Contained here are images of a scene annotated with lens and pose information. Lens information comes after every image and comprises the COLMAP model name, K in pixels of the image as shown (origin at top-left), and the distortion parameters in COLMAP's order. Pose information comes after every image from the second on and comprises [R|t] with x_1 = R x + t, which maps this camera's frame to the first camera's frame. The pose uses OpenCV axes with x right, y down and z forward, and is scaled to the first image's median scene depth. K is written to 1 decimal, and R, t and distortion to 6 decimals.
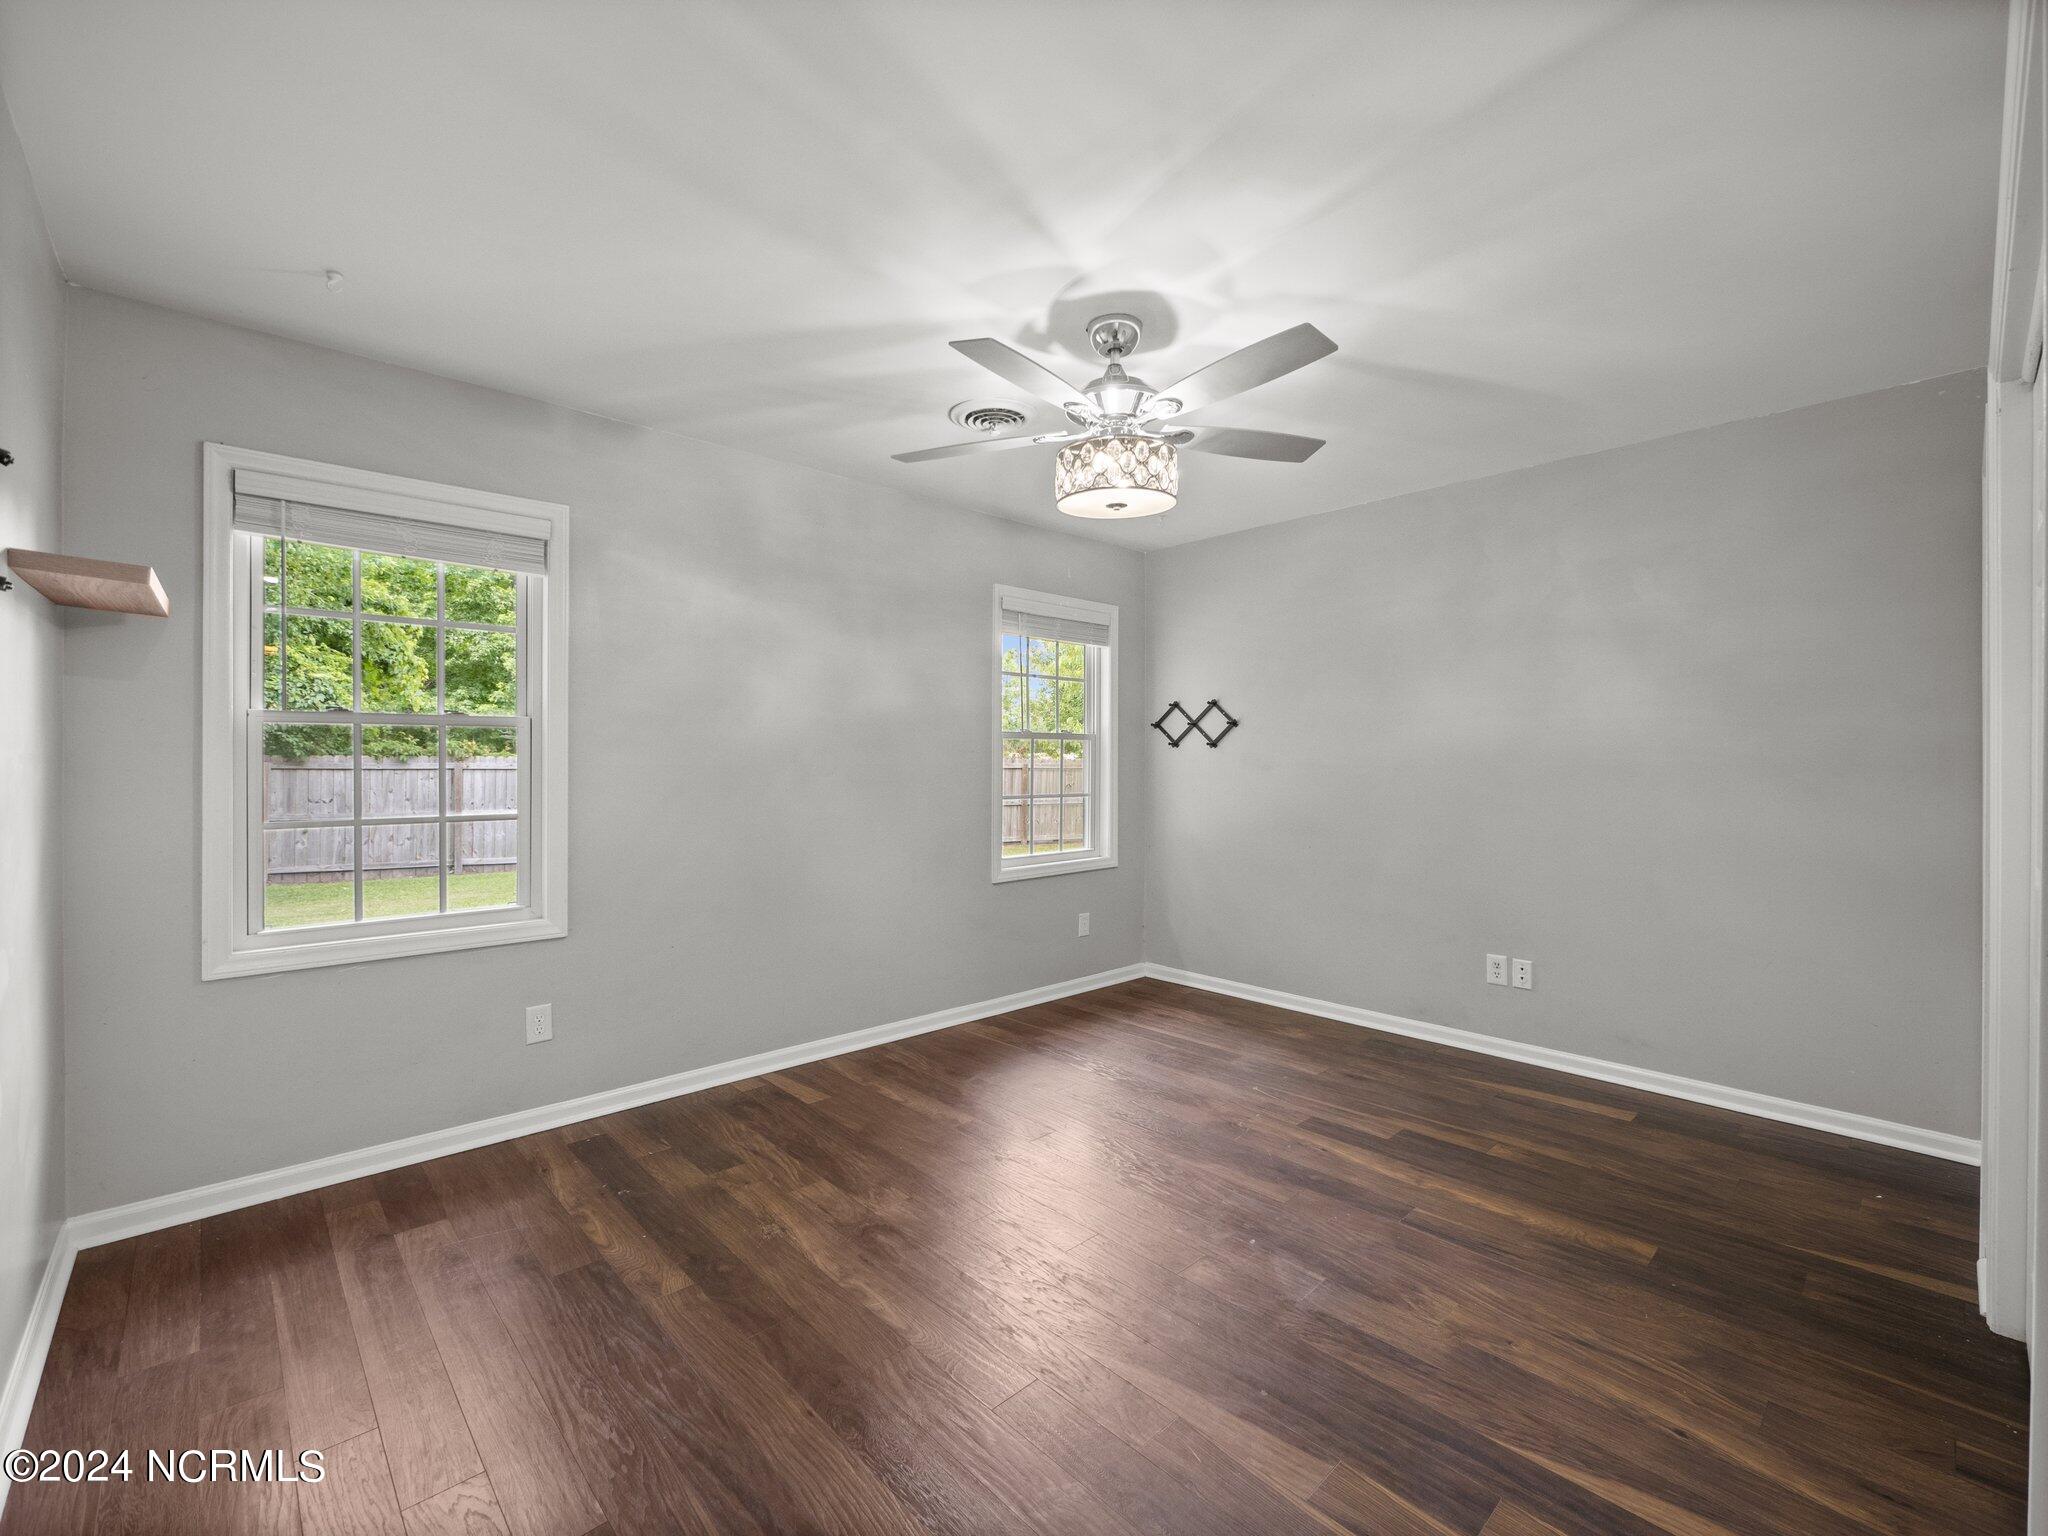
lens RADIAL K [[882.6, 0, 1029.1], [0, 882.6, 758.2], [0, 0, 1]] dist [0.001663, 0.000132]
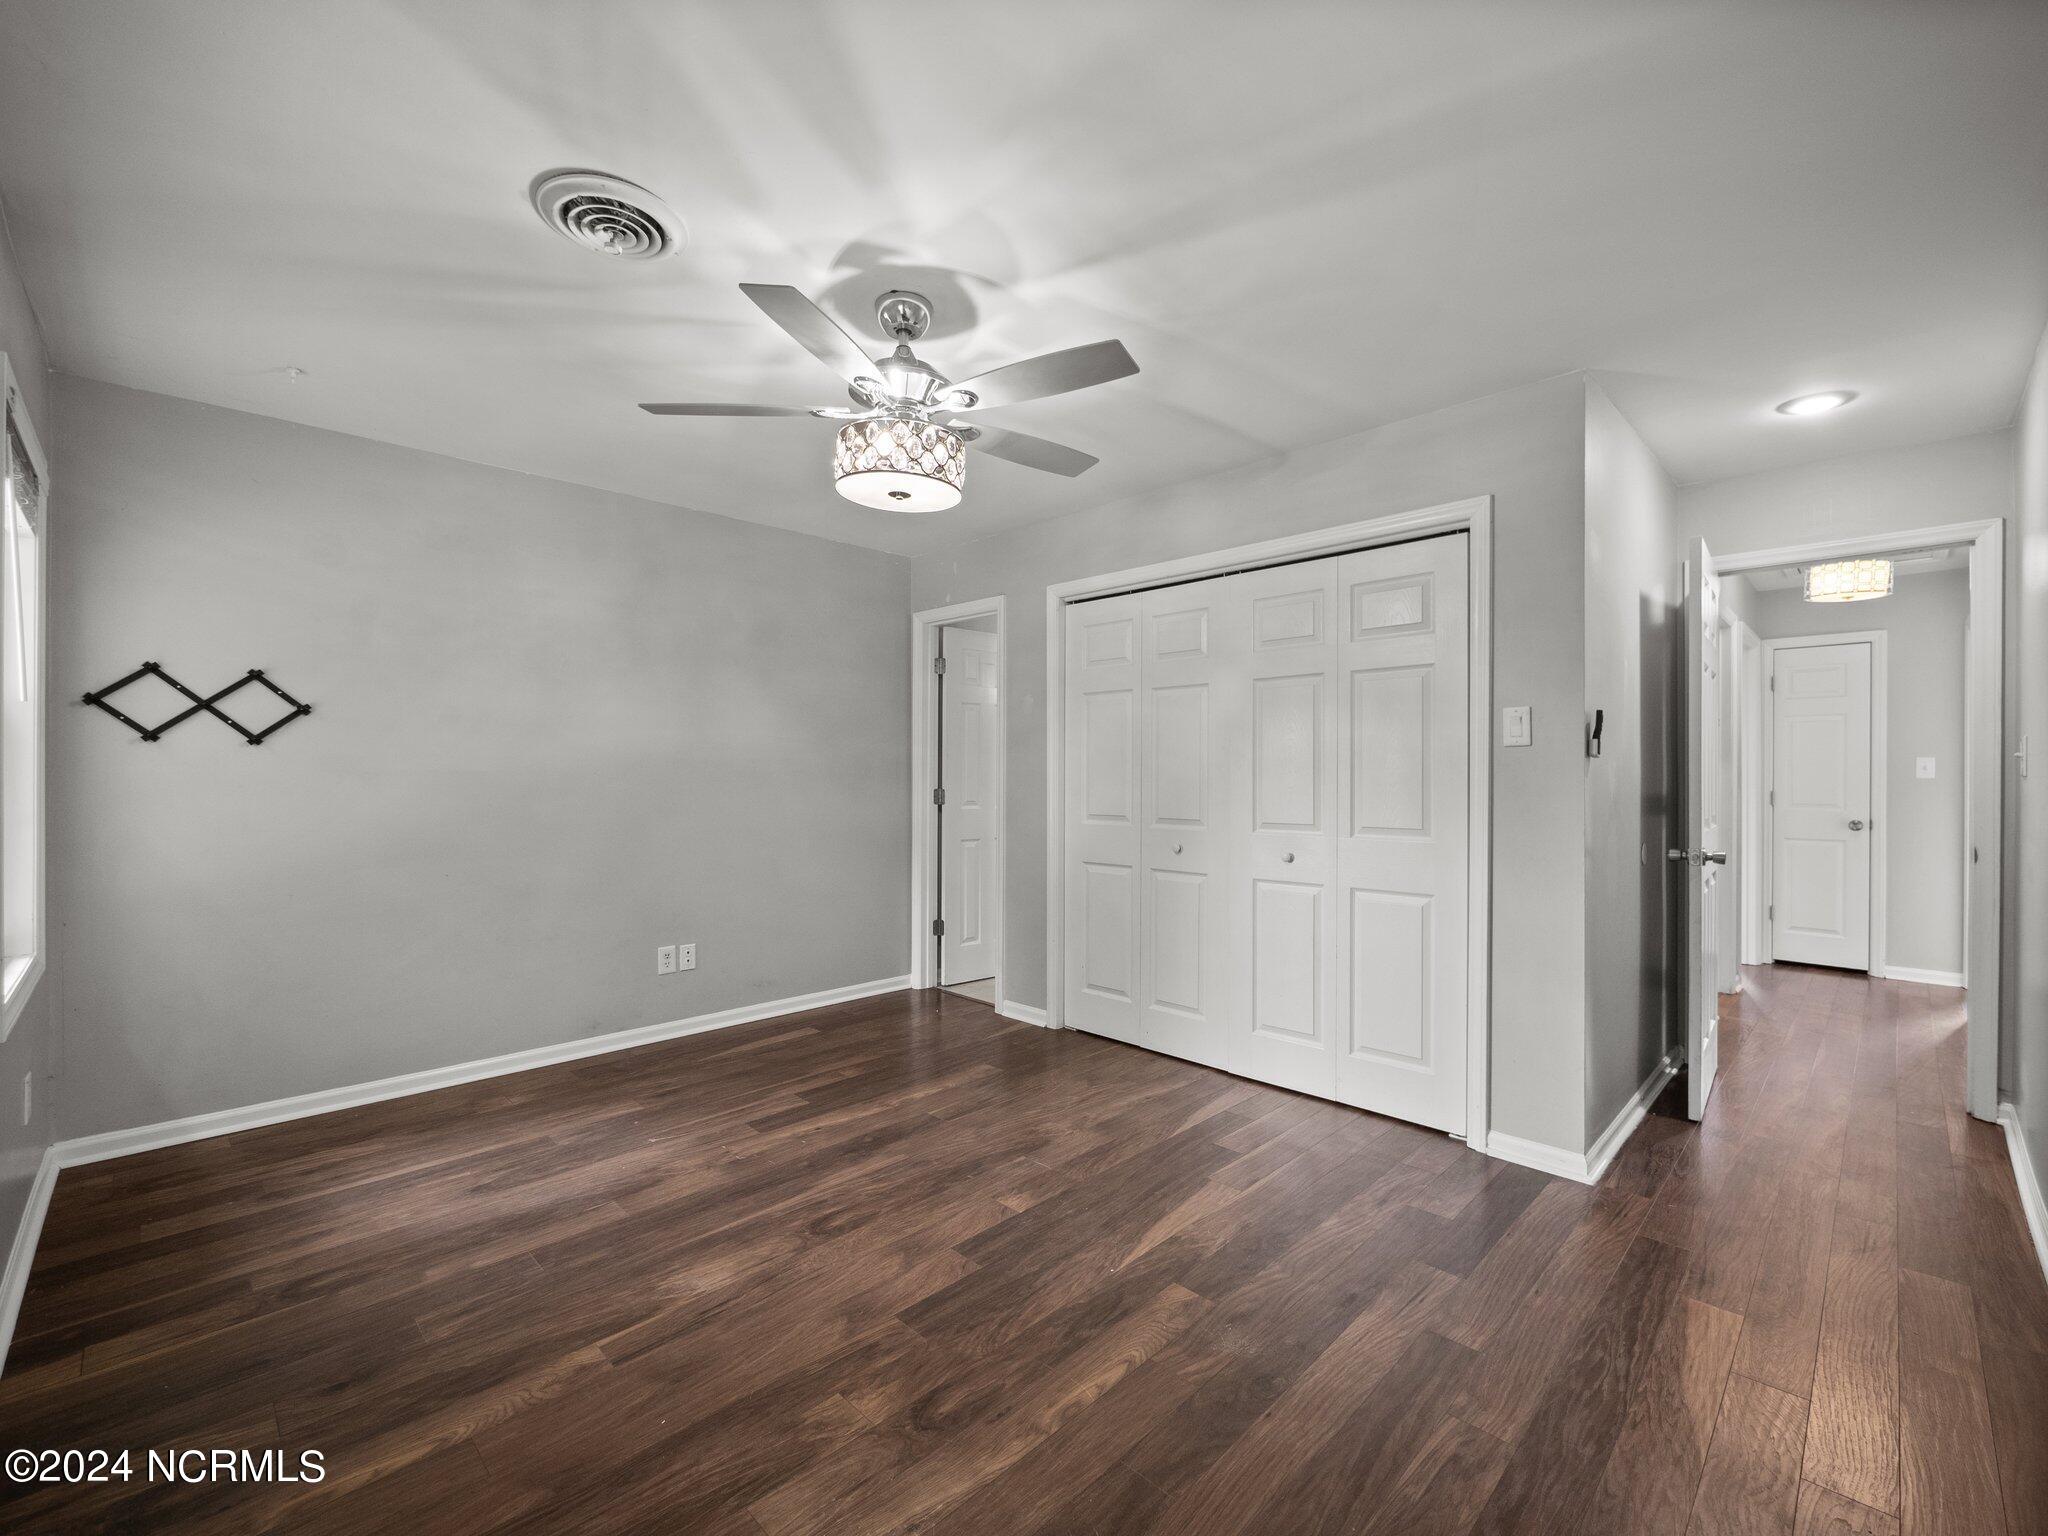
lens RADIAL K [[866.9, 0, 1026.1], [0, 866.9, 774.4], [0, 0, 1]] dist [-0.002427, 0.000140]
pose [[-0.027977, -0.000920, 0.999608, -0.636484], [-0.005382, 0.999985, 0.000770, 0.008522], [-0.999594, -0.005358, -0.027981, 0.681507]]
